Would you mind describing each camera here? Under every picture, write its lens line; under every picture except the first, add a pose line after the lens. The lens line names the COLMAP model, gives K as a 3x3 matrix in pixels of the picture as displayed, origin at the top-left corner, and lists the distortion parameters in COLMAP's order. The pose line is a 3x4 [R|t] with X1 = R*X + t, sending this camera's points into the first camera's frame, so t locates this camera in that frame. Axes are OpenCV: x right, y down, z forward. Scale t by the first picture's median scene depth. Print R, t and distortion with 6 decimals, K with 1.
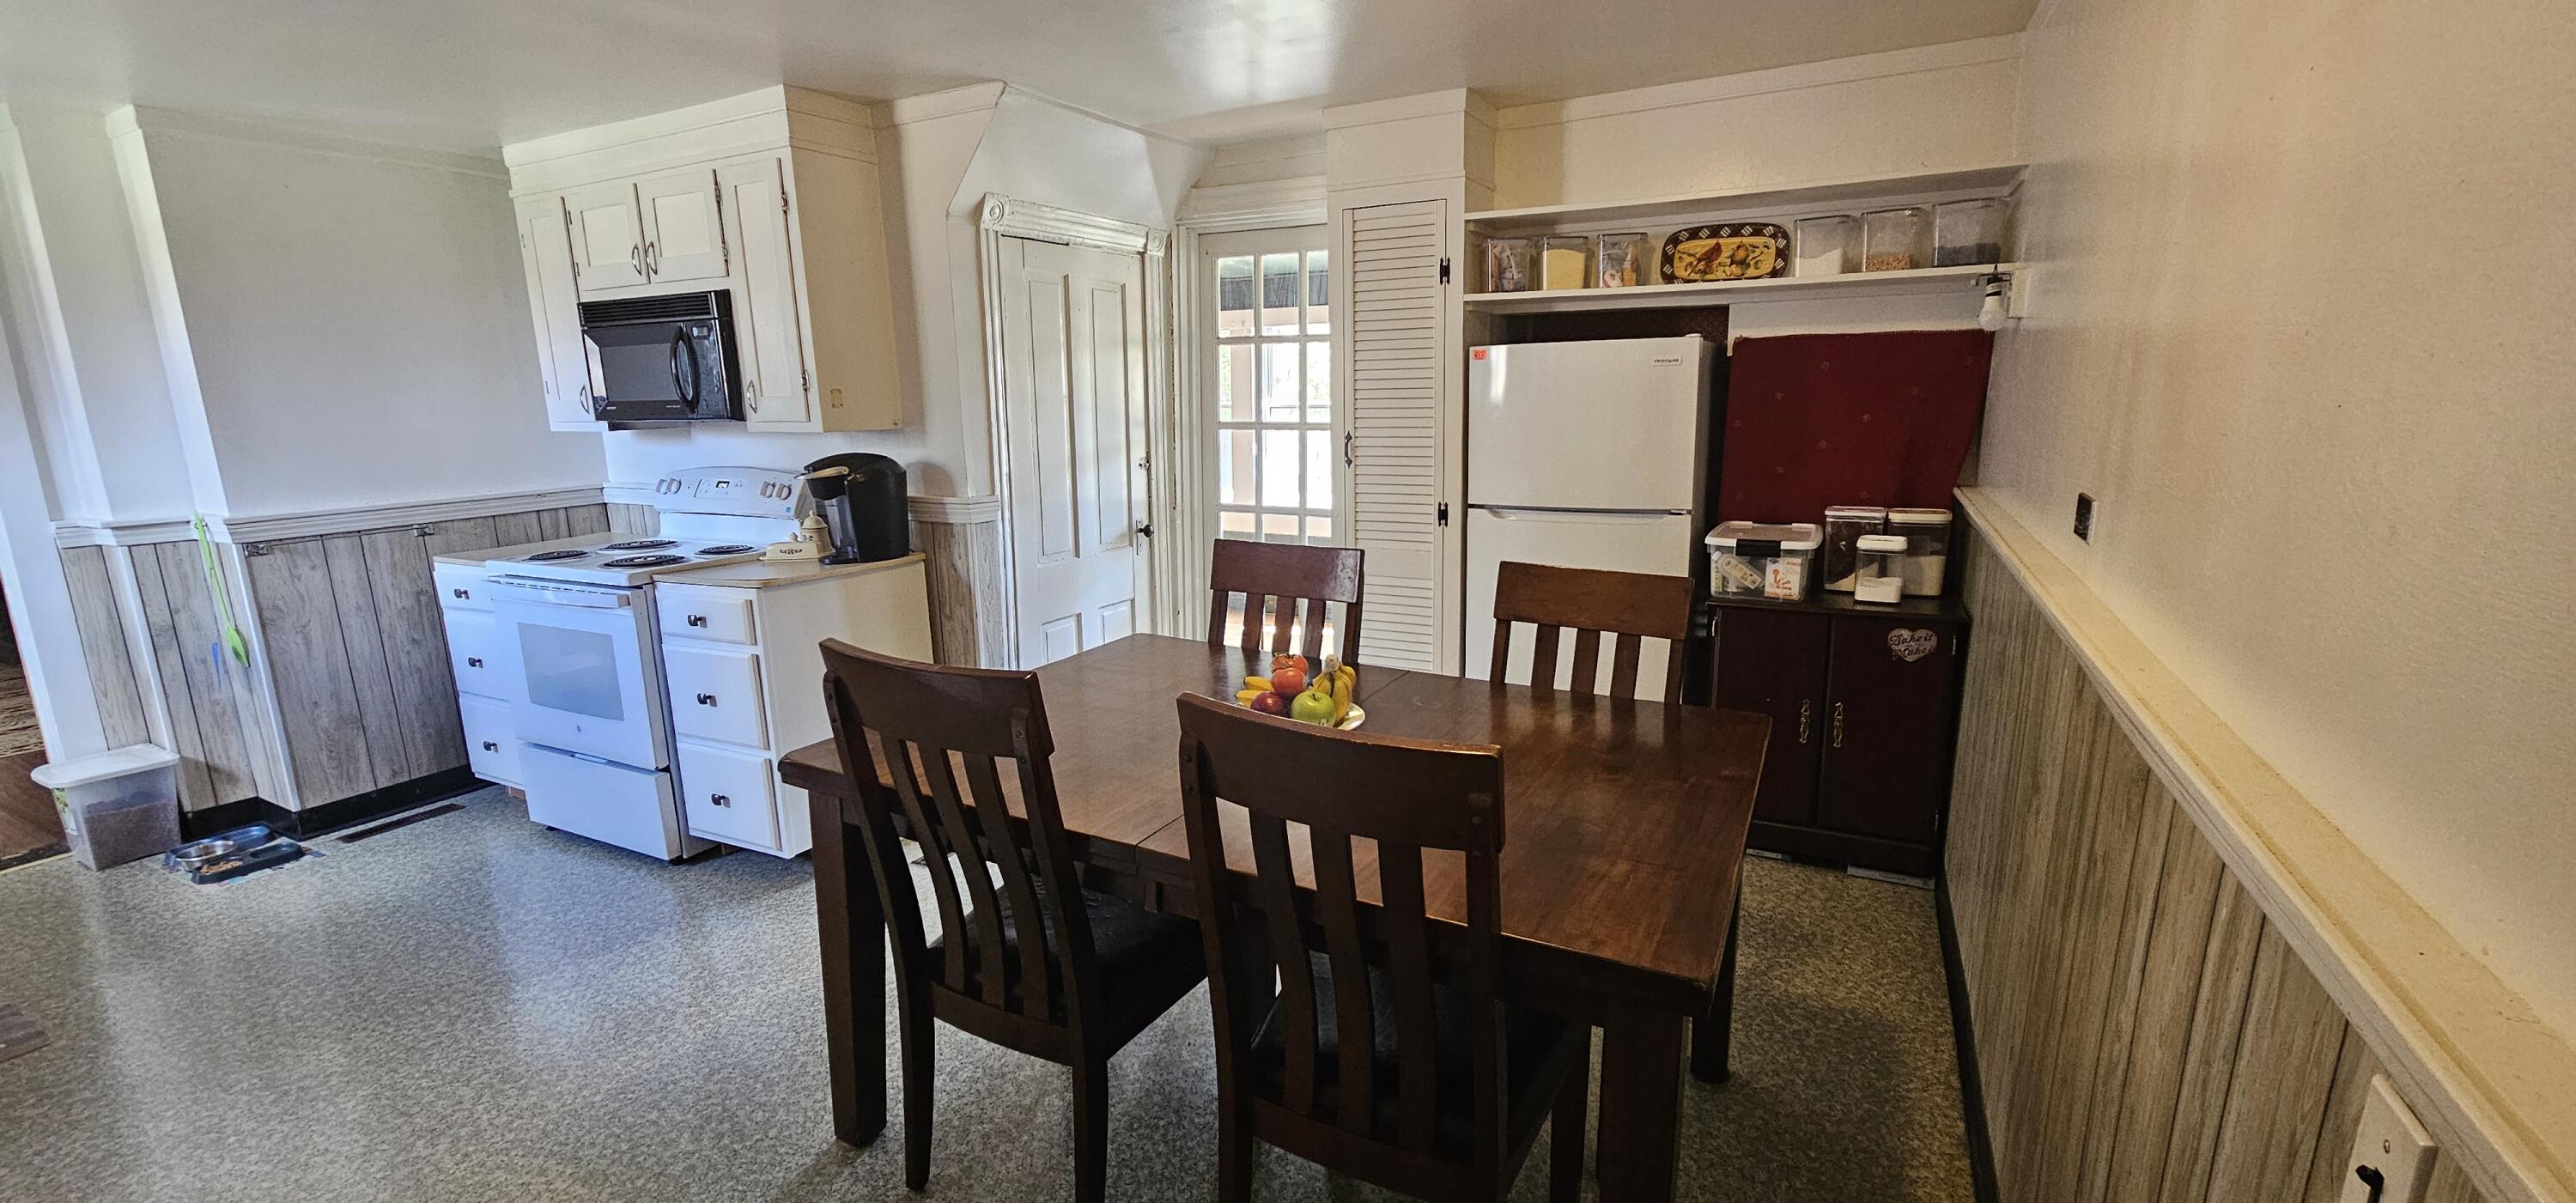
lens RADIAL K [[1052.2, 0, 1296.9], [0, 1052.2, 604.0], [0, 0, 1]] dist [0.001867, -0.000203]
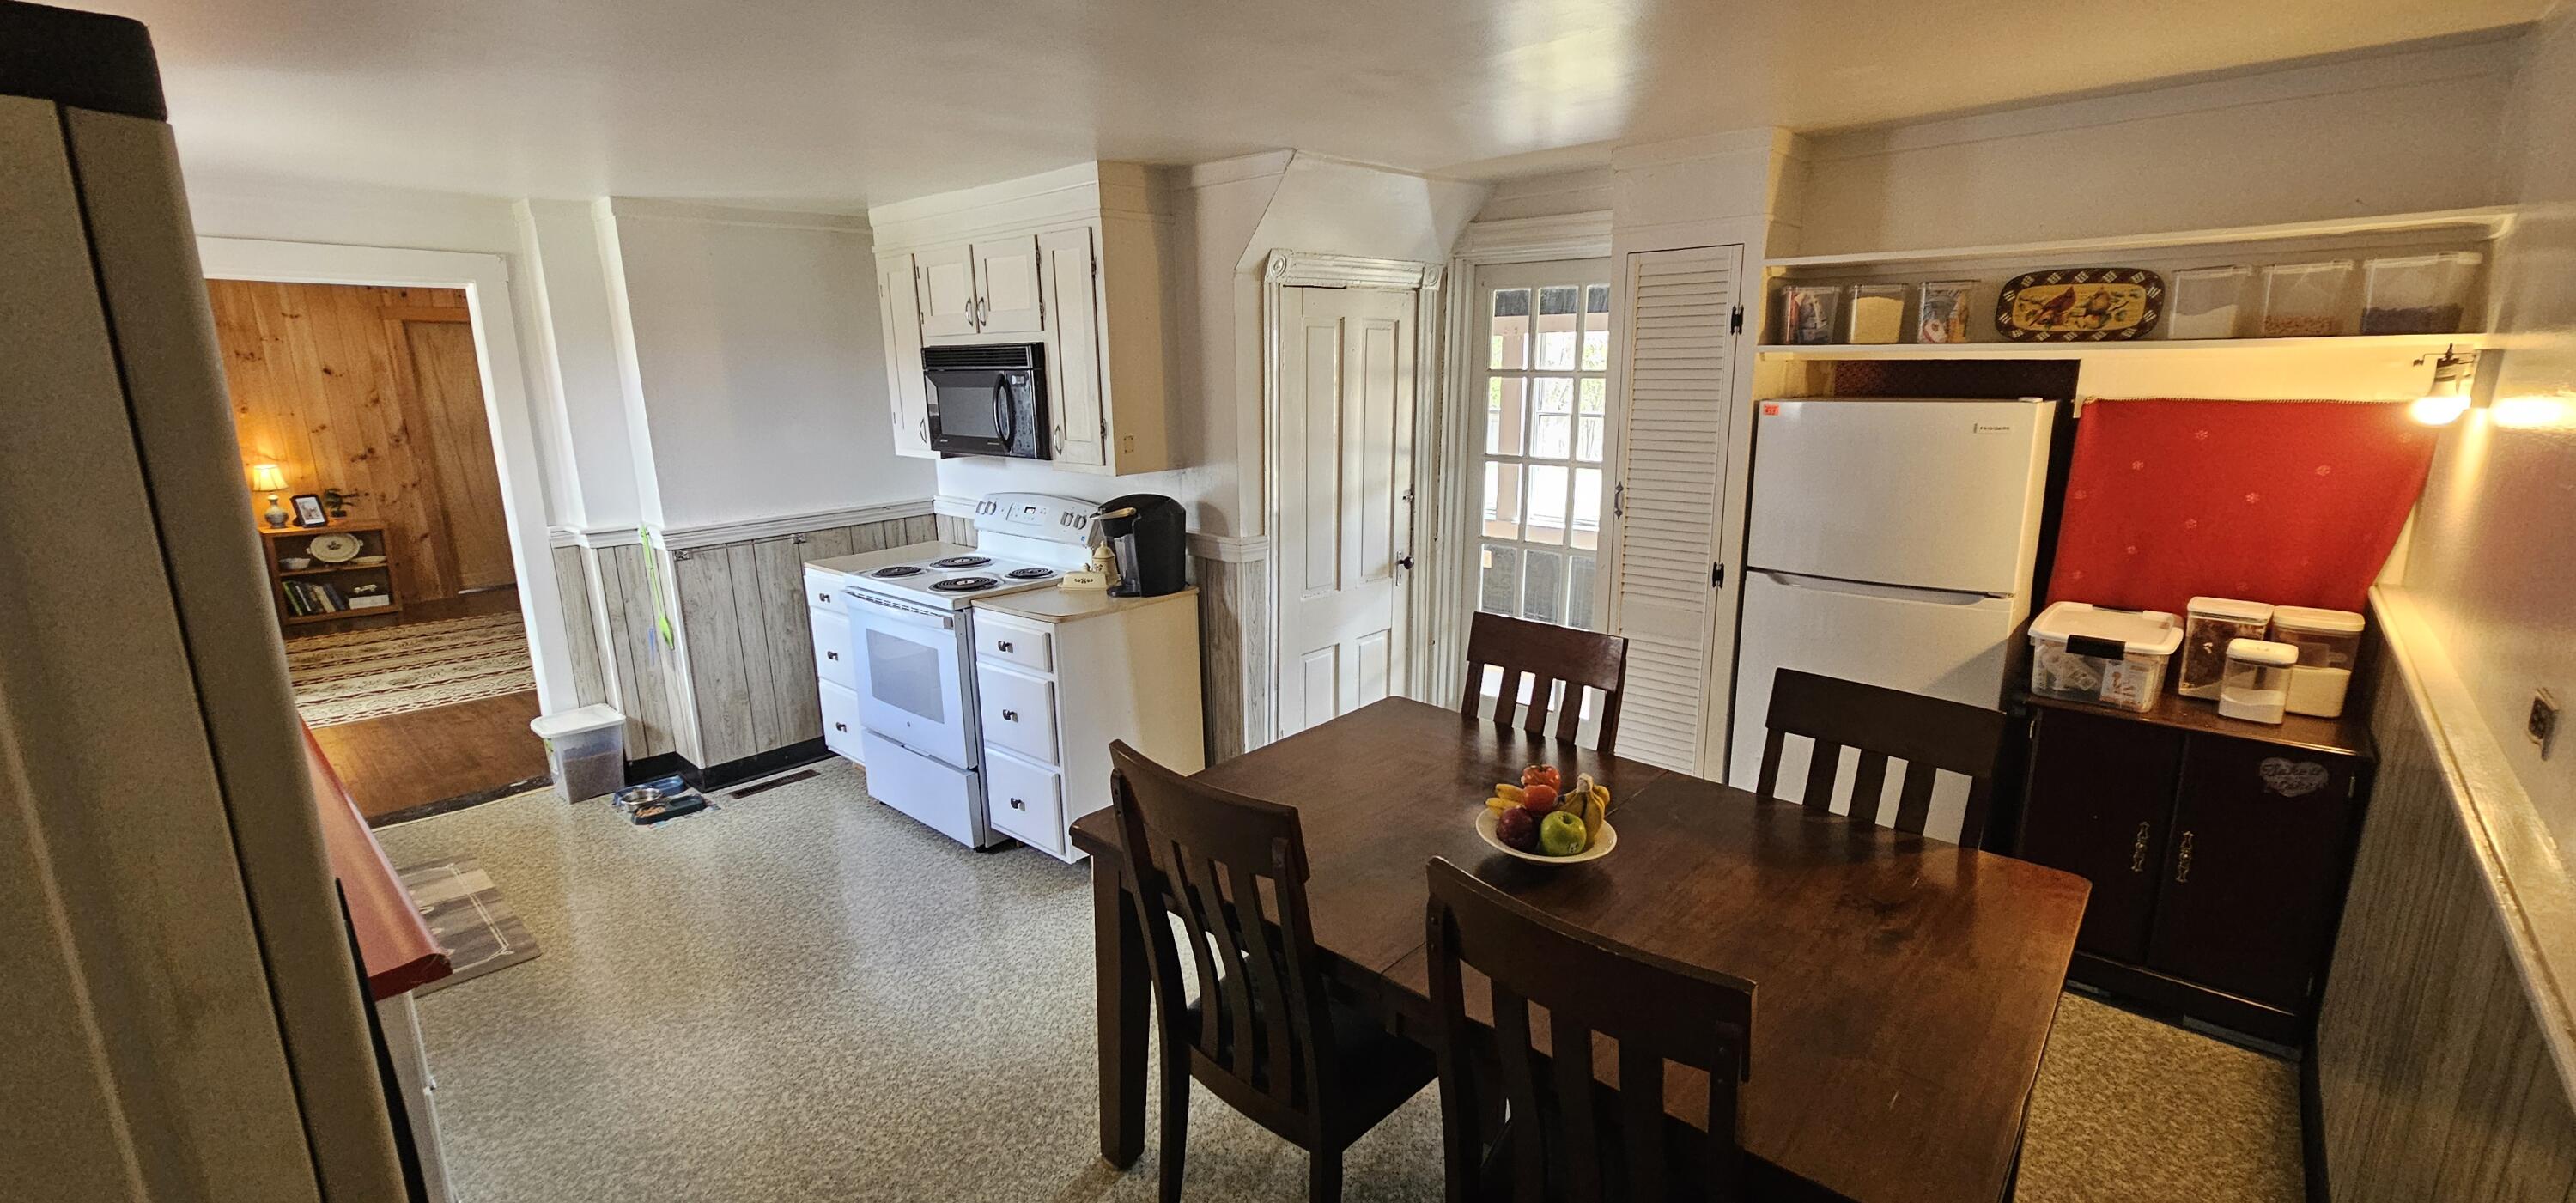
lens RADIAL K [[1052.2, 0, 1296.2], [0, 1052.2, 600.2], [0, 0, 1]] dist [0.001867, -0.000203]
pose [[0.969408, 0.058638, -0.238346, -0.002542], [-0.051323, 0.998004, 0.036788, -0.084802], [0.240028, -0.023430, 0.970483, -0.015538]]
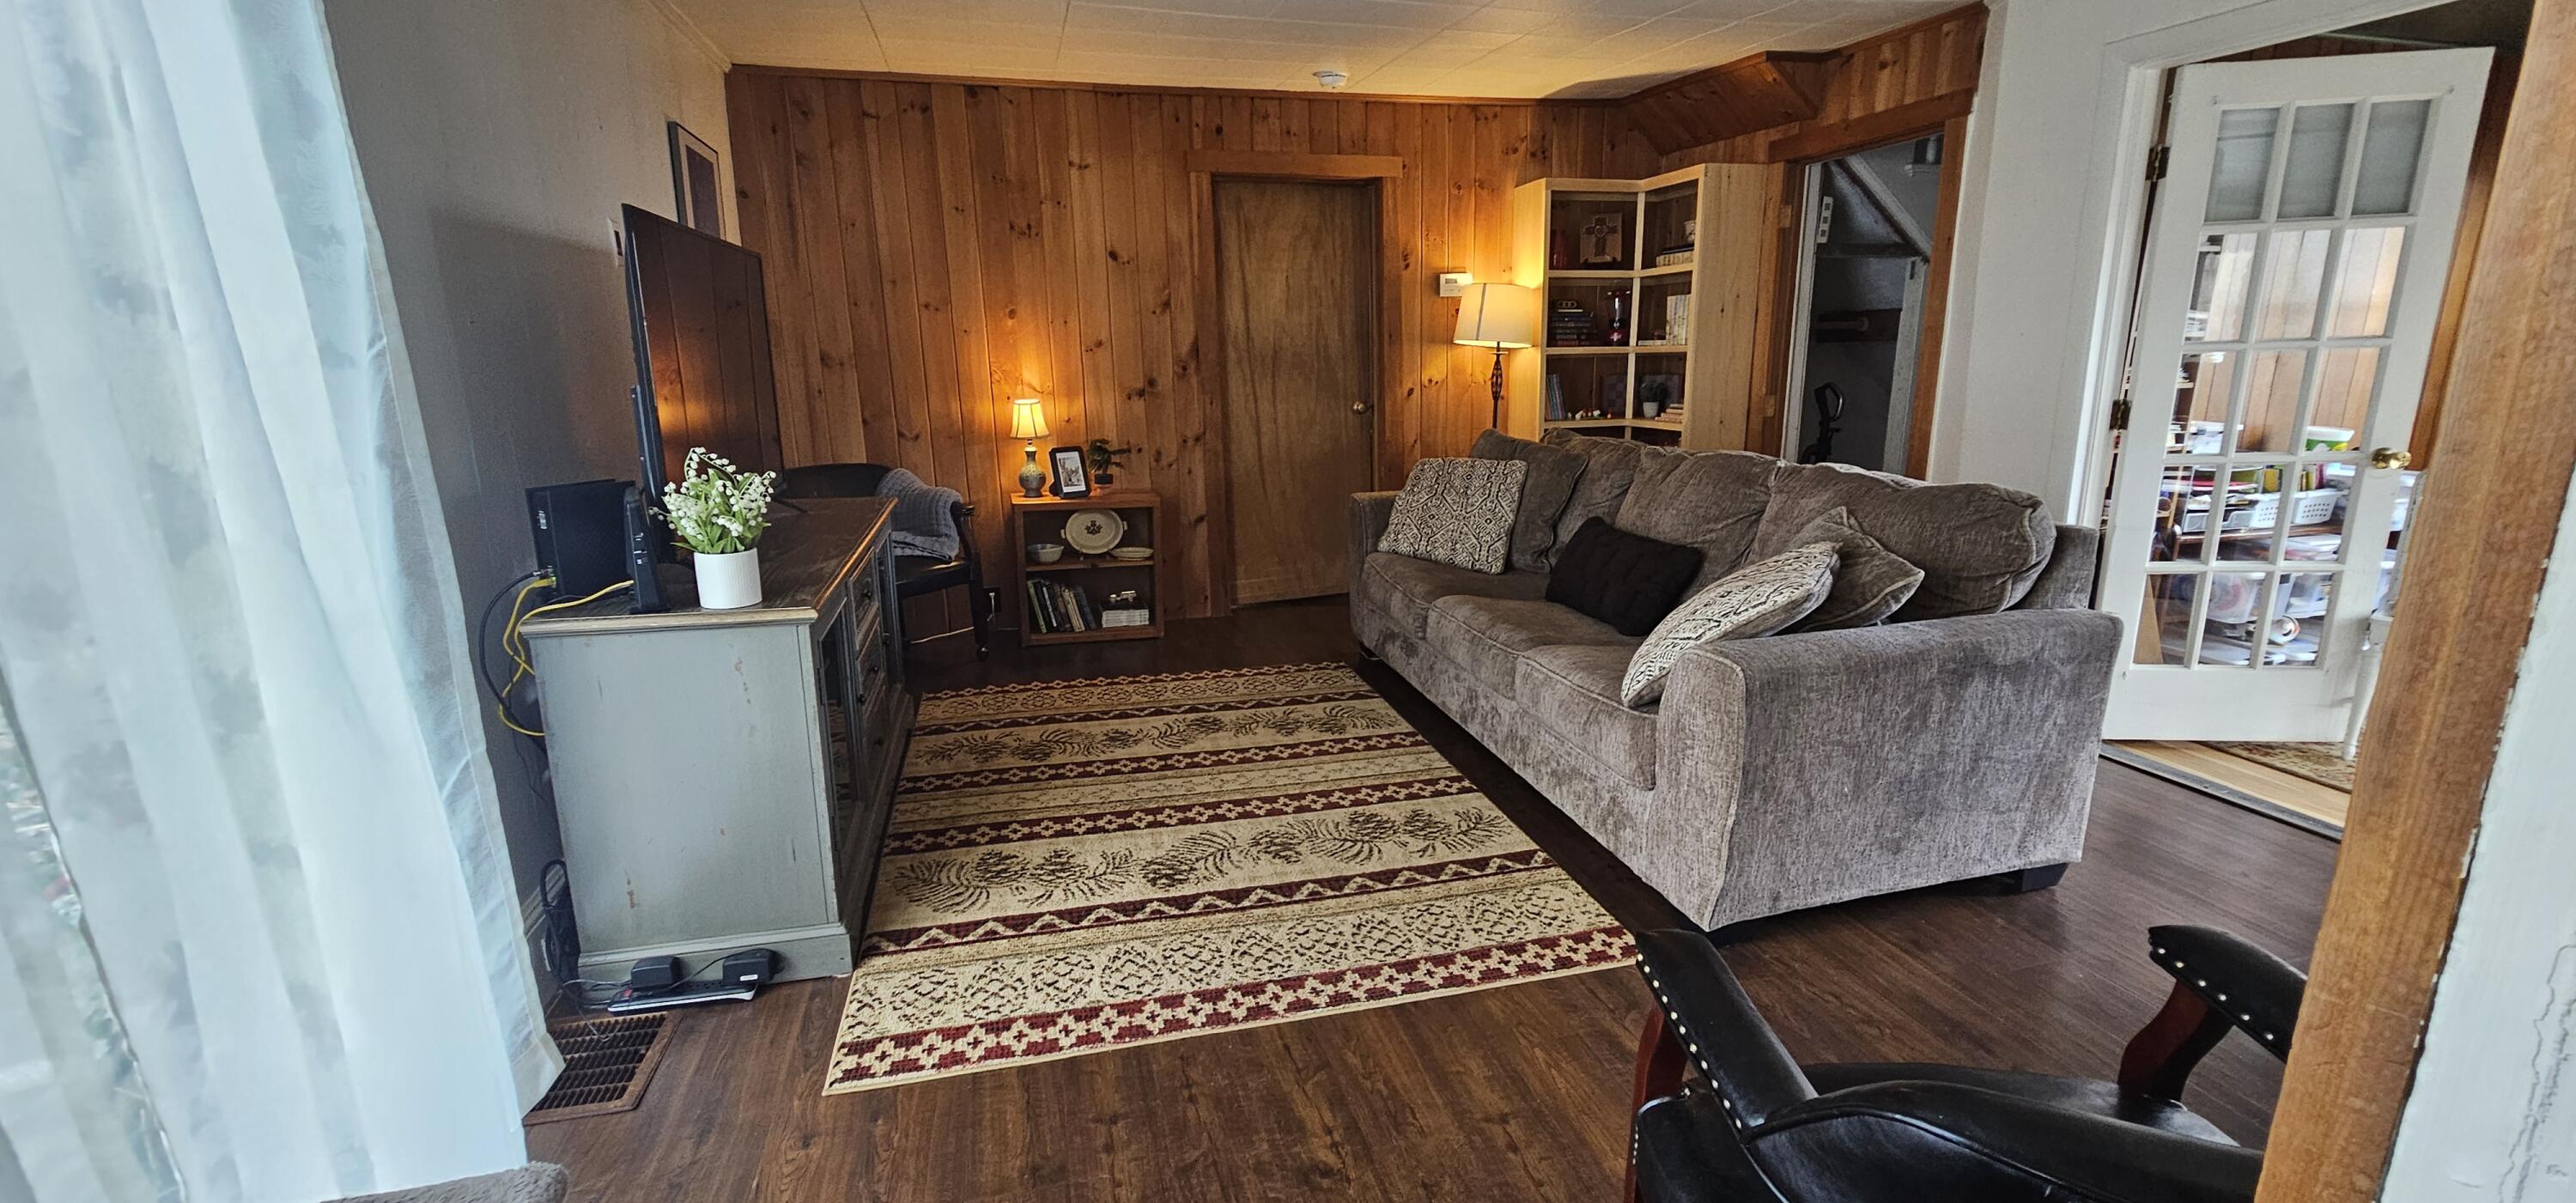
lens RADIAL K [[1052.2, 0, 1281.6], [0, 1052.2, 598.3], [0, 0, 1]] dist [0.001867, -0.000203]
pose [[0.678155, 0.169285, -0.715156, -1.279518], [-0.133250, 0.985303, 0.106875, -0.106166], [0.722738, 0.022816, 0.690746, 0.846564]]
